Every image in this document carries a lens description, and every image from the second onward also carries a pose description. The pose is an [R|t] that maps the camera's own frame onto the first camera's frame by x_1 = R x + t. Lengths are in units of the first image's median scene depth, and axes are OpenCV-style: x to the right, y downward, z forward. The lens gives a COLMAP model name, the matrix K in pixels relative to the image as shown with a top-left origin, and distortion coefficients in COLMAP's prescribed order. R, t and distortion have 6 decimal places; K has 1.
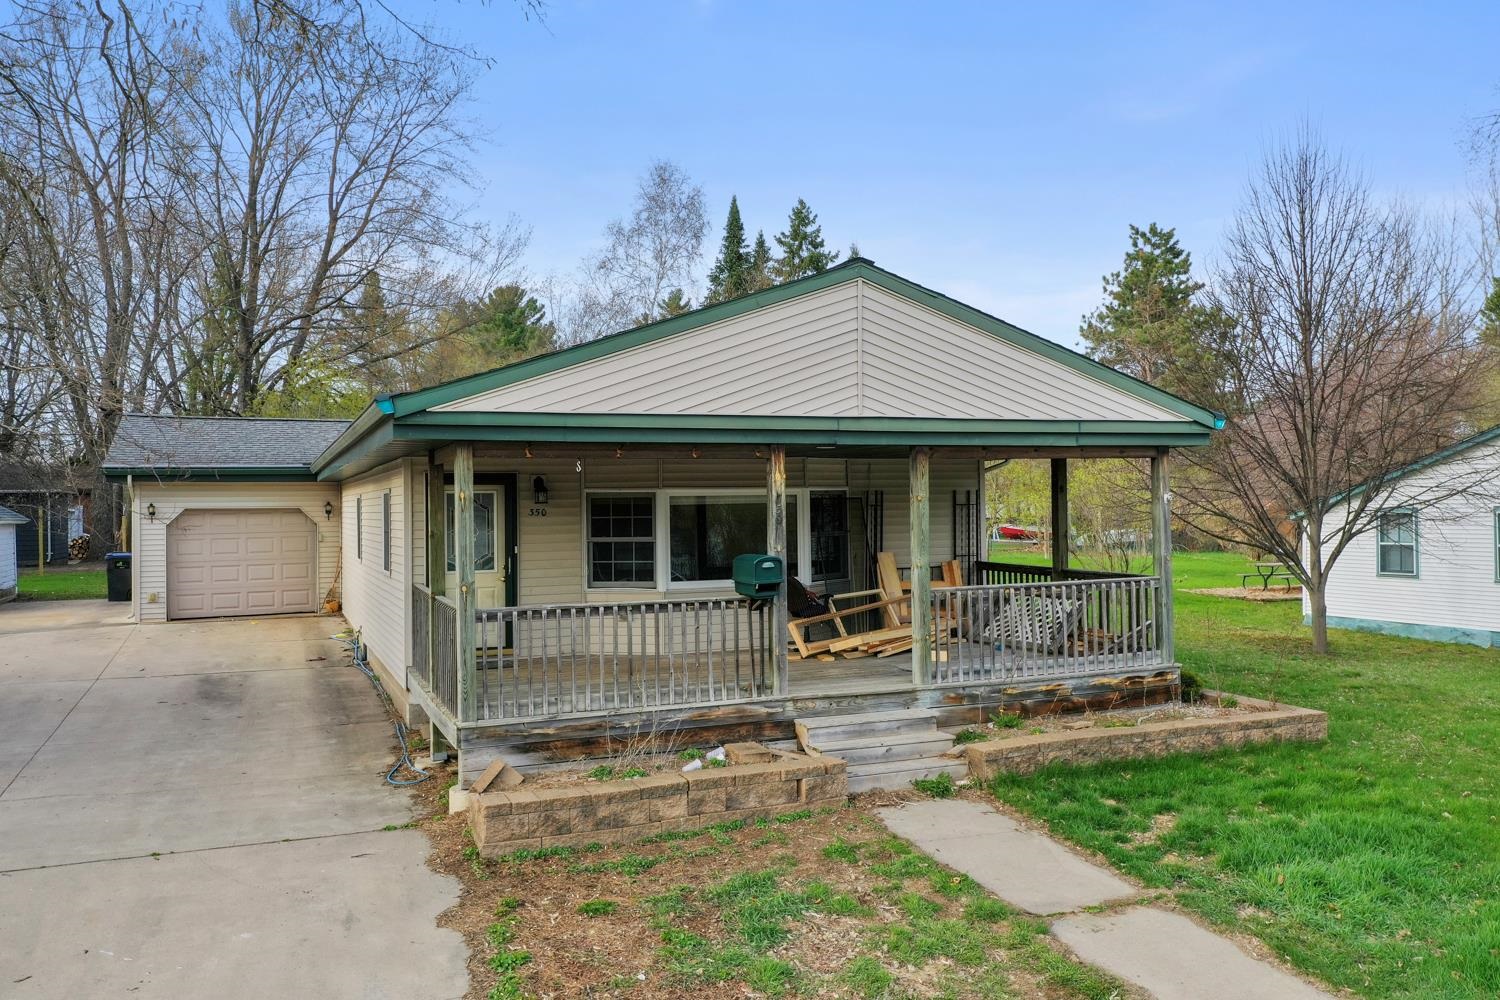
lens RADIAL K [[1186.2, 0, 749.8], [0, 1186.2, 498.6], [0, 0, 1]] dist [0.014926, -0.002925]
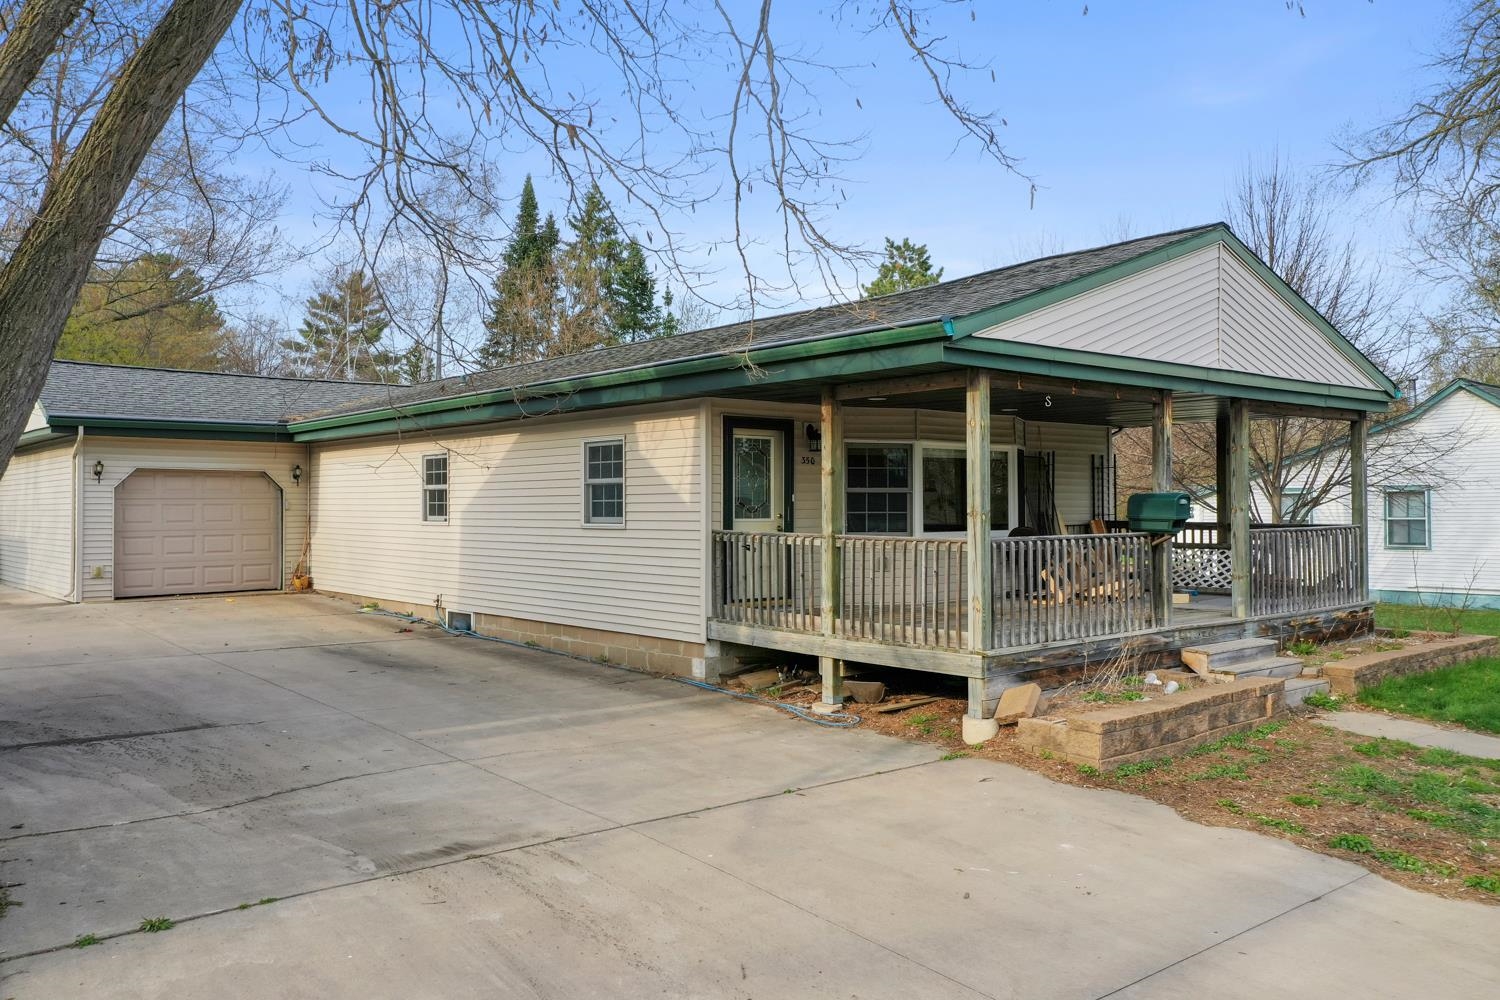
lens RADIAL K [[1186.2, 0, 751.5], [0, 1186.2, 502.8], [0, 0, 1]] dist [0.014926, -0.002925]
pose [[0.950401, 0.011105, 0.310830, -0.615769], [-0.011243, 0.999936, -0.001348, 0.056383], [-0.310825, -0.002214, 0.950465, 0.096608]]
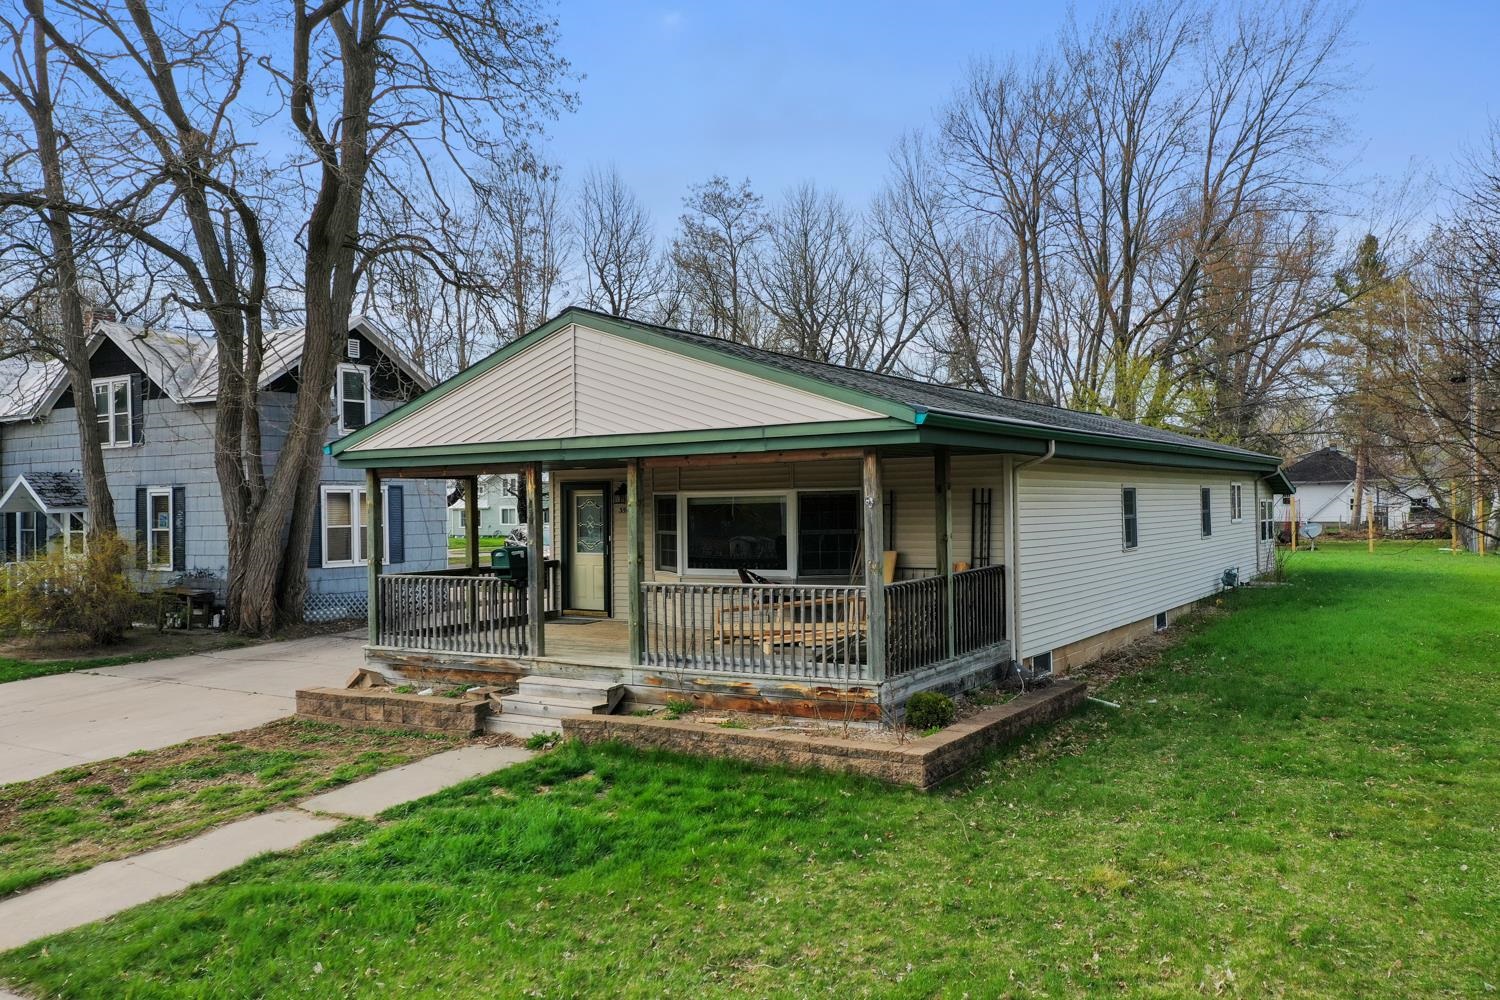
lens RADIAL K [[1186.2, 0, 749.7], [0, 1186.2, 506.1], [0, 0, 1]] dist [0.014926, -0.002925]
pose [[0.574393, 0.005639, -0.818560, 1.133175], [0.013377, 0.999778, 0.016274, -0.014450], [0.818470, -0.020297, 0.574190, 0.422905]]
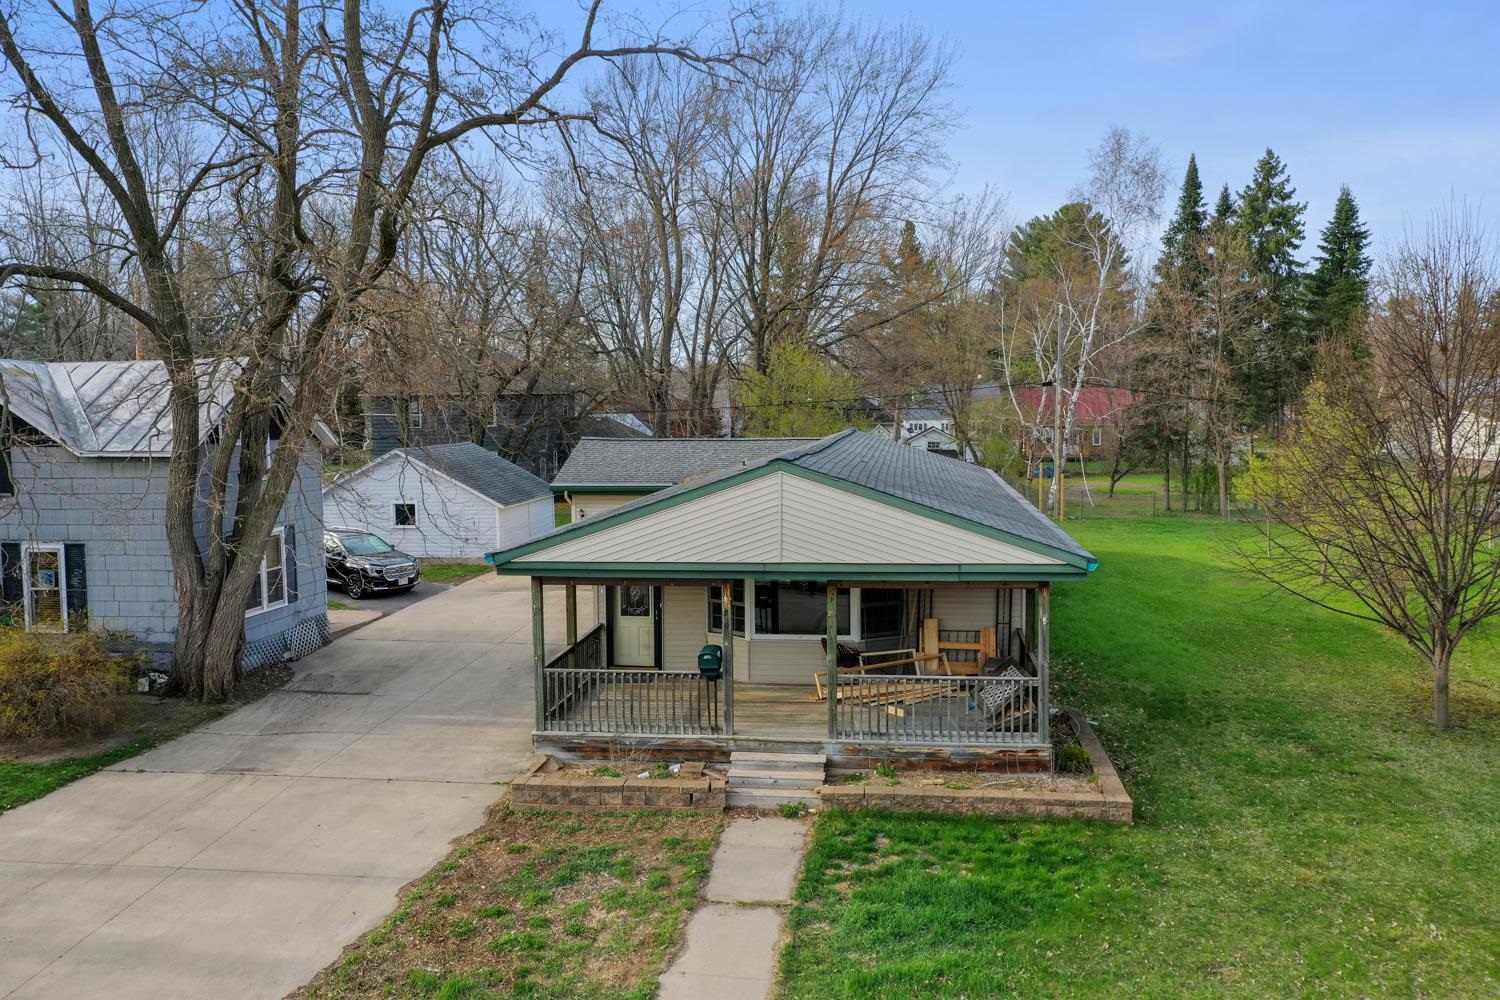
lens RADIAL K [[1186.2, 0, 749.9], [0, 1186.2, 500.0], [0, 0, 1]] dist [0.014926, -0.002925]
pose [[0.867002, 0.046682, -0.496113, 0.767979], [0.001375, 0.995374, 0.096064, -0.279337], [0.498303, -0.083970, 0.862927, -0.306025]]
